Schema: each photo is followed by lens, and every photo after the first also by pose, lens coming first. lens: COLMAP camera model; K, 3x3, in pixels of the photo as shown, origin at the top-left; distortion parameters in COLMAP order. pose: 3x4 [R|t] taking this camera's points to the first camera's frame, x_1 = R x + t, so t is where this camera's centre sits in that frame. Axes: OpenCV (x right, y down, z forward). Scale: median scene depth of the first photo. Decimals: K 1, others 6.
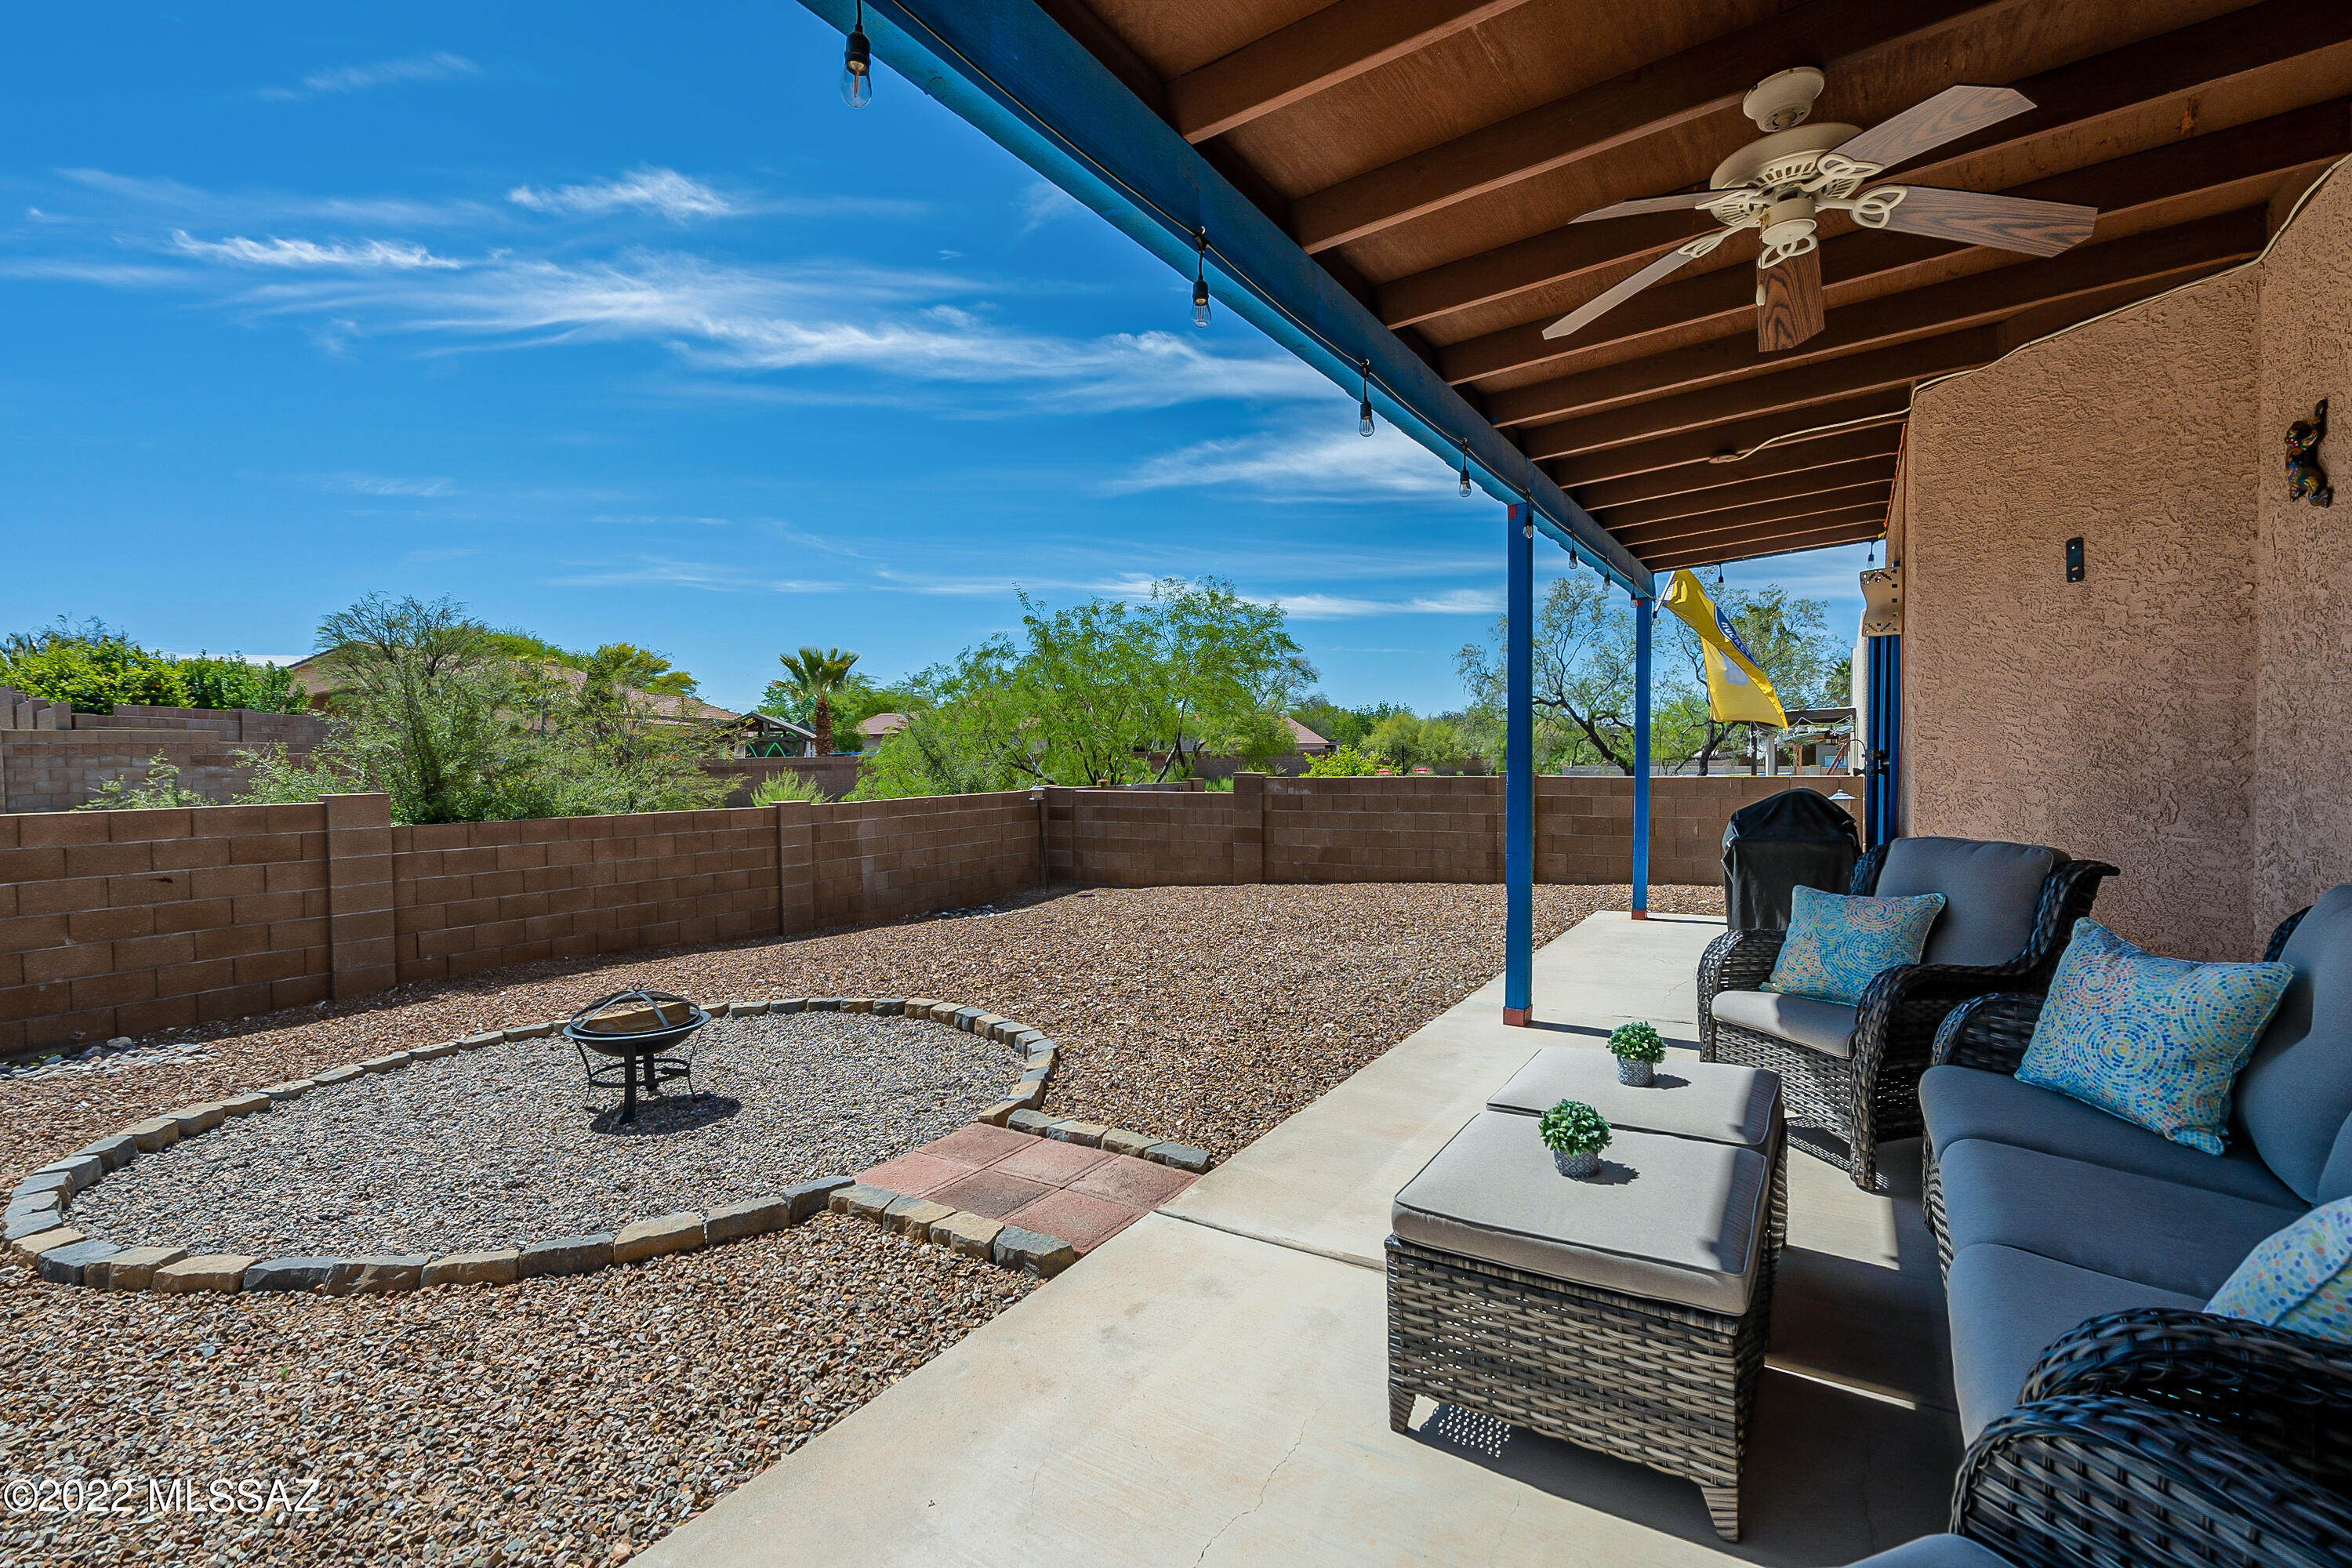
lens RADIAL K [[1066.0, 0, 1173.6], [0, 1066.0, 785.2], [0, 0, 1]] dist [-0.002200, 0.001046]
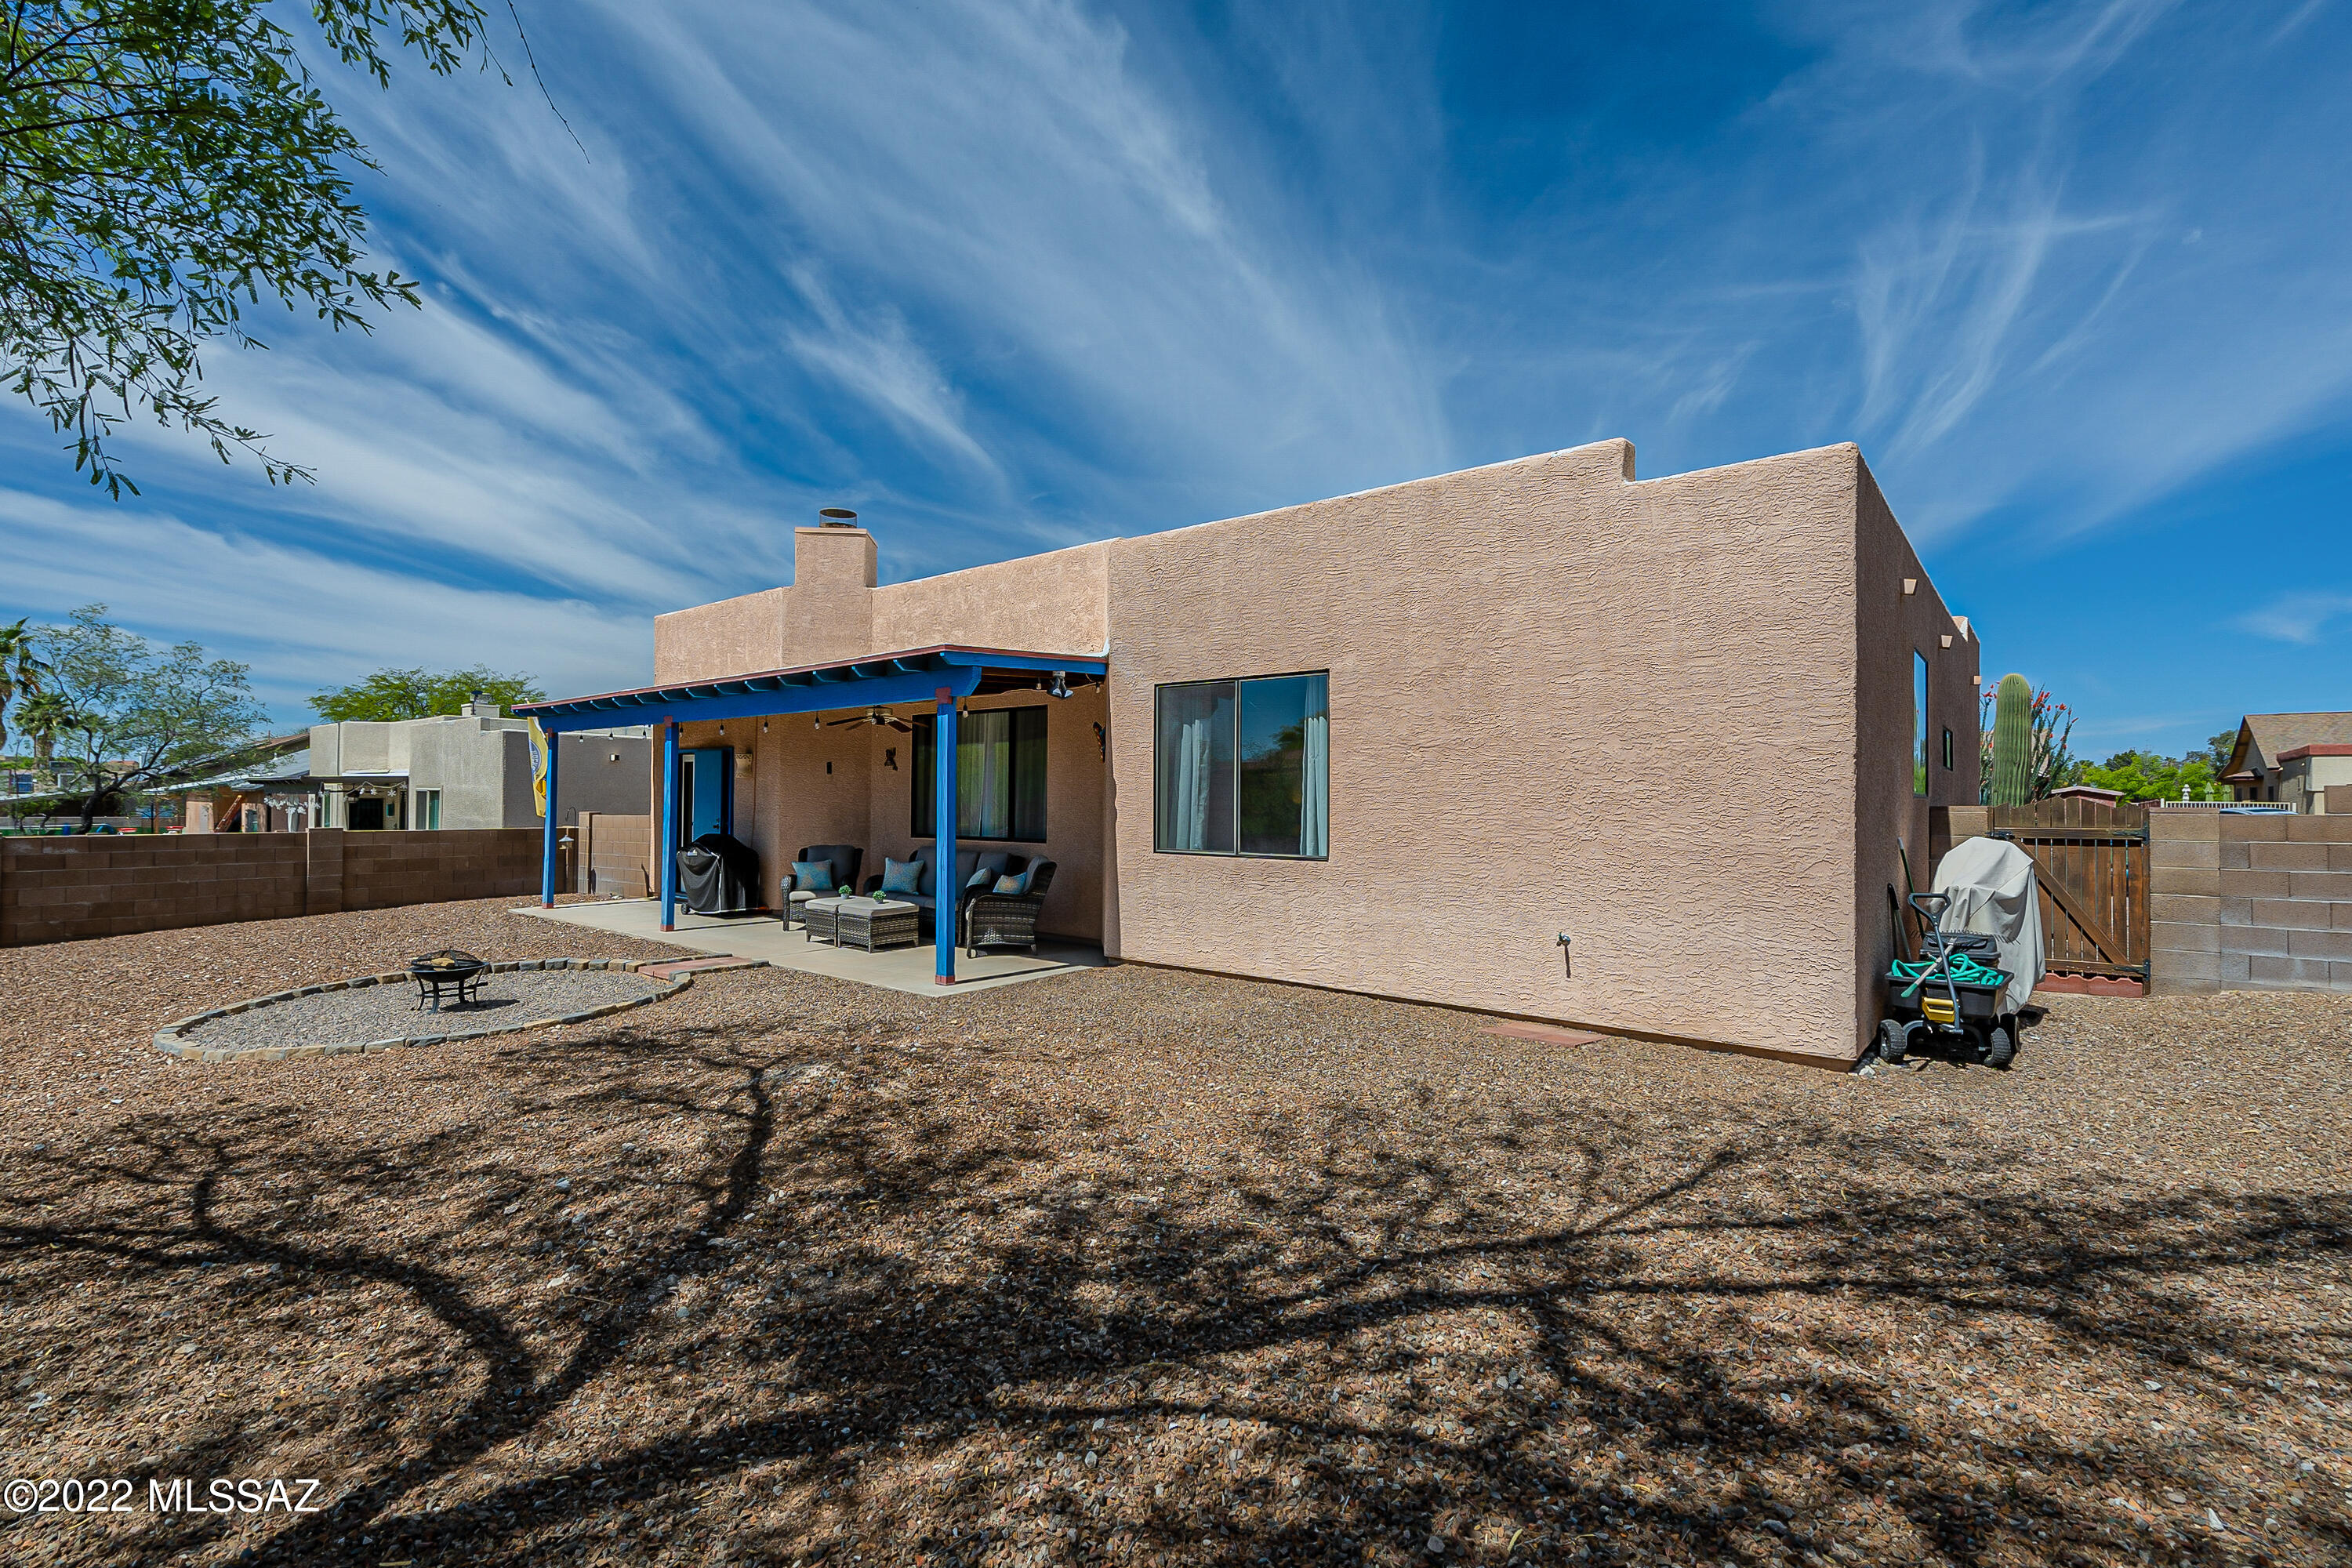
lens RADIAL K [[1066.0, 0, 1173.6], [0, 1066.0, 785.2], [0, 0, 1]] dist [-0.002200, 0.001046]
pose [[0.148965, 0.021477, 0.988609, -2.625710], [0.018793, 0.999522, -0.024546, -0.042417], [-0.988664, 0.022236, 0.148490, -0.712919]]
